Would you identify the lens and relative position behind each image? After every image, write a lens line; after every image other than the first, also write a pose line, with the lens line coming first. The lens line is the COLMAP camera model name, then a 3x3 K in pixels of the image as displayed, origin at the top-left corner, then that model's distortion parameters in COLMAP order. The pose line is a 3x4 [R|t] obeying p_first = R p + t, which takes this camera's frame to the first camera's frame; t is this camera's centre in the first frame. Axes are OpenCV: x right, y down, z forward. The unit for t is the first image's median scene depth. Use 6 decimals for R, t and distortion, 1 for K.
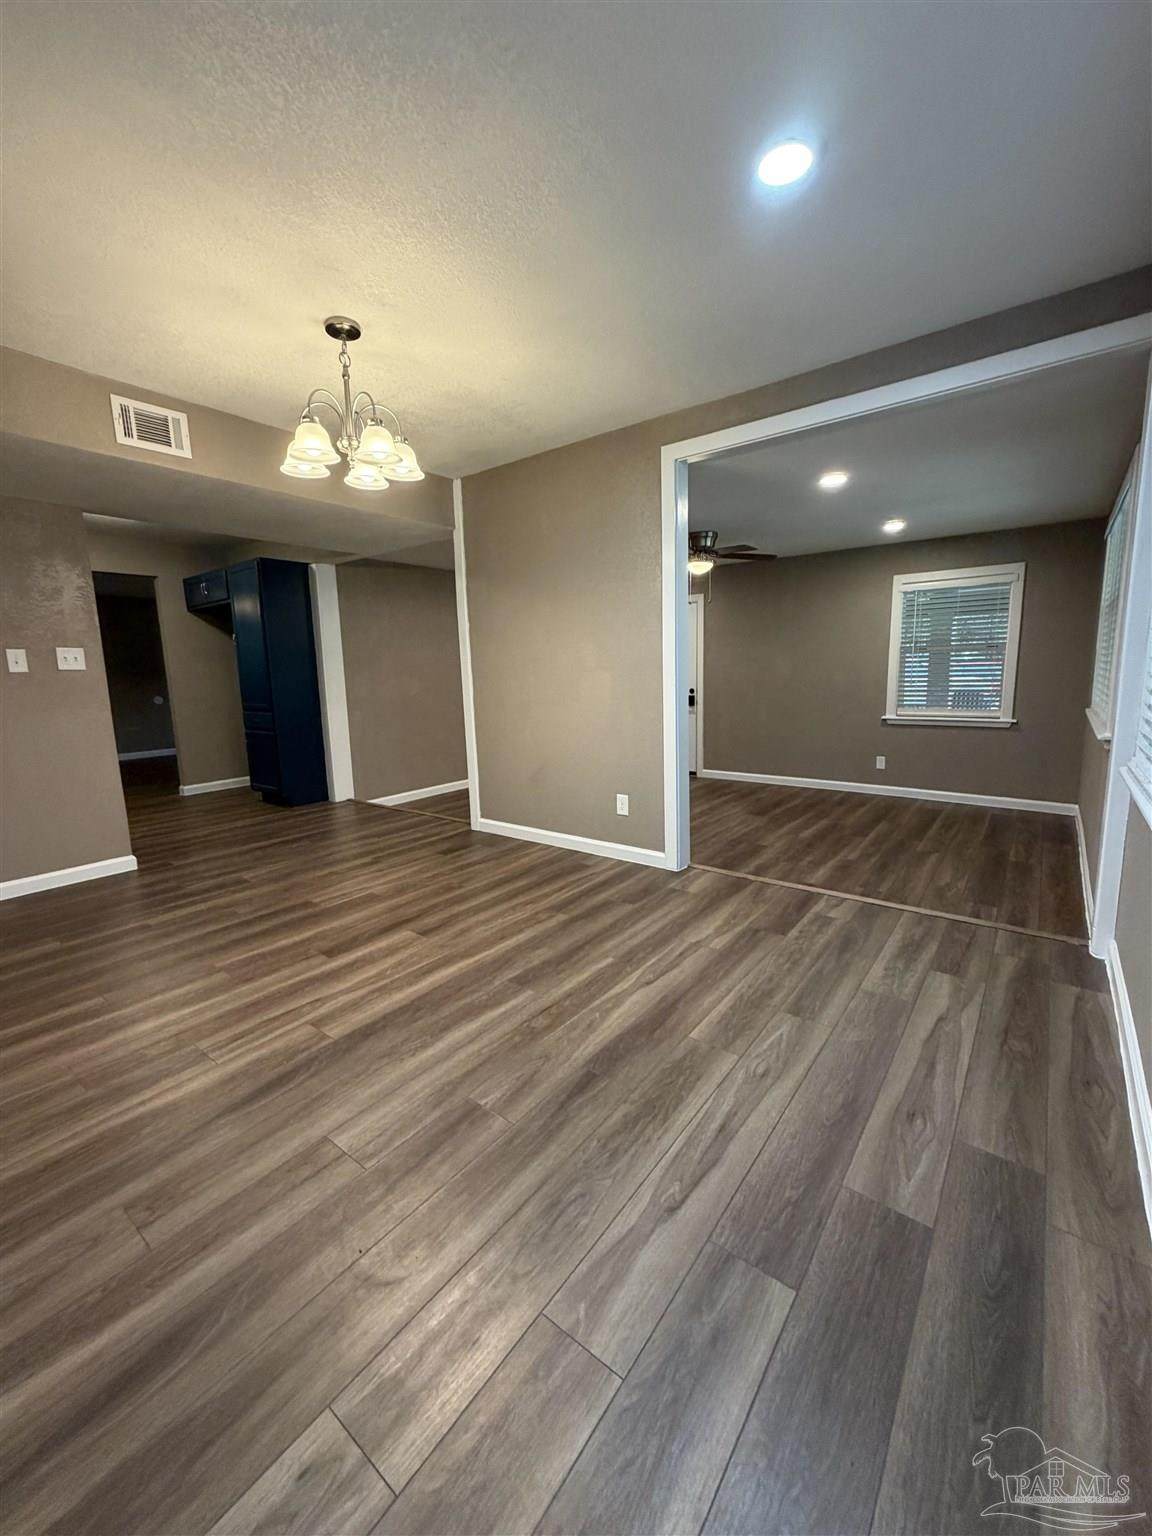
lens RADIAL K [[612.7, 0, 573.1], [0, 612.7, 762.6], [0, 0, 1]] dist [0.001087, -0.000091]
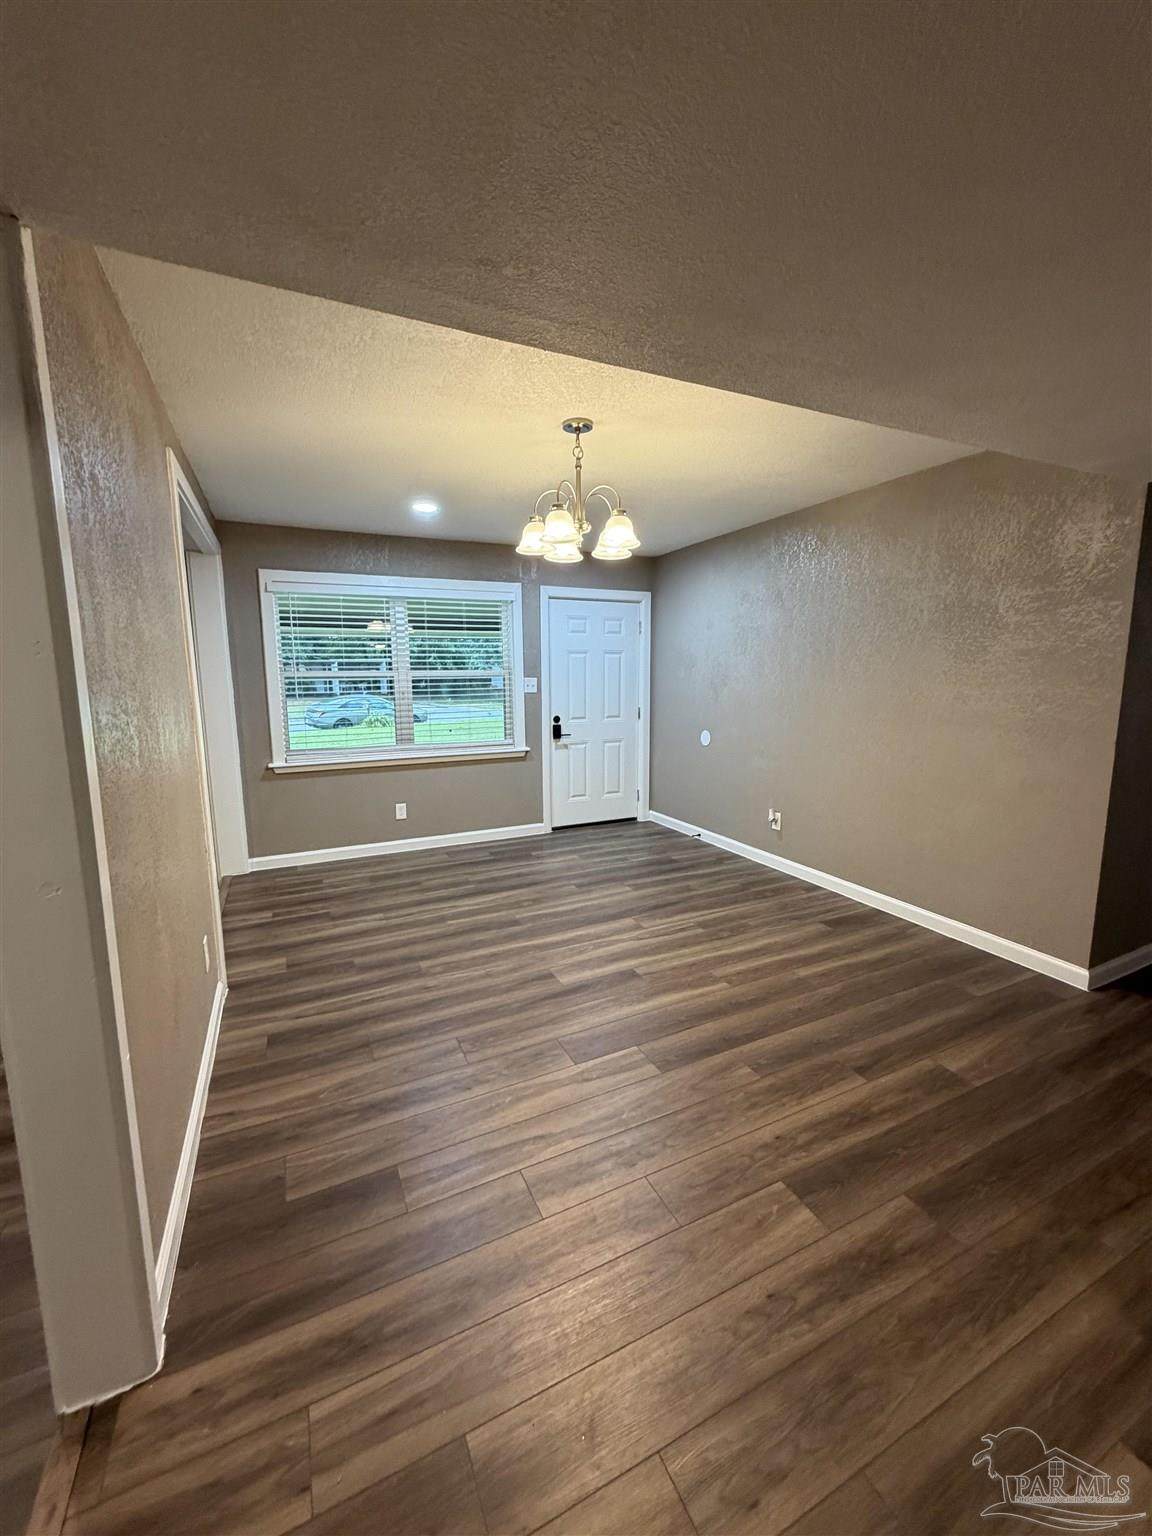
lens RADIAL K [[612.7, 0, 573.1], [0, 612.7, 763.5], [0, 0, 1]] dist [0.001087, -0.000091]
pose [[-0.890049, -0.034666, 0.454546, -0.788970], [0.102509, 0.956349, 0.273658, -0.374558], [-0.444191, 0.290164, -0.847644, 1.868587]]
